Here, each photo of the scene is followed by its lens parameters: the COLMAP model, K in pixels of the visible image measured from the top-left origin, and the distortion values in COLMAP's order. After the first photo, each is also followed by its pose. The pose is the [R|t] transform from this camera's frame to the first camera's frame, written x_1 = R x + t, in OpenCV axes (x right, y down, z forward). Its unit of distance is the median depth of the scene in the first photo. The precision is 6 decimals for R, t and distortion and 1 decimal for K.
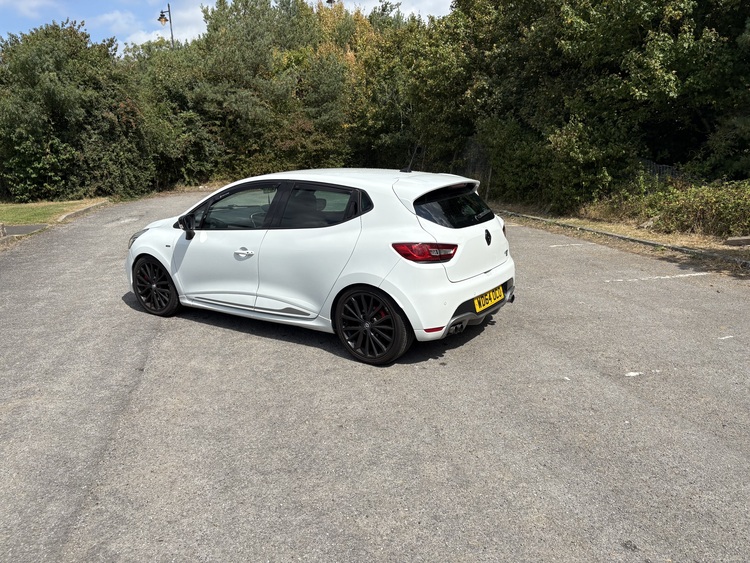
lens RADIAL K [[578.8, 0, 375.0], [0, 578.8, 281.5], [0, 0, 1]] dist [0.033436, -0.007610]
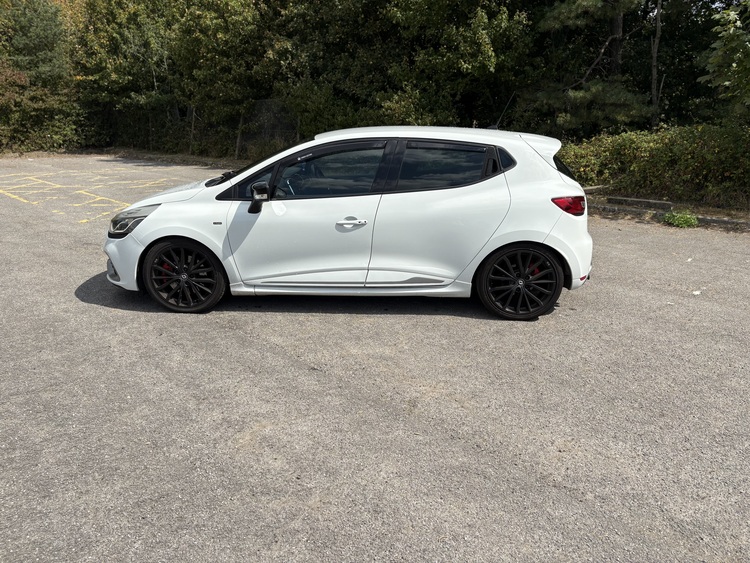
lens RADIAL K [[571.8, 0, 375.0], [0, 571.8, 281.5], [0, 0, 1]] dist [0.143447, -0.163700]
pose [[0.860601, -0.120751, 0.494758, -0.192327], [0.095654, 0.992520, 0.075851, -0.007078], [-0.500217, -0.017952, 0.865714, 0.067557]]
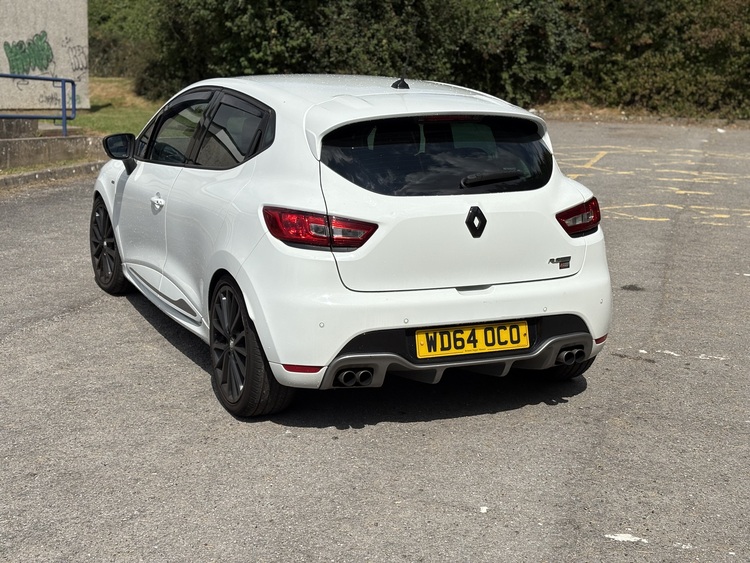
lens RADIAL K [[1150.8, 0, 375.0], [0, 1150.8, 281.5], [0, 0, 1]] dist [0.119550, -0.161210]
pose [[0.856482, 0.147055, -0.494786, 0.176580], [-0.157550, 0.987294, 0.020711, -0.008395], [0.491545, 0.060215, 0.868768, 0.017834]]
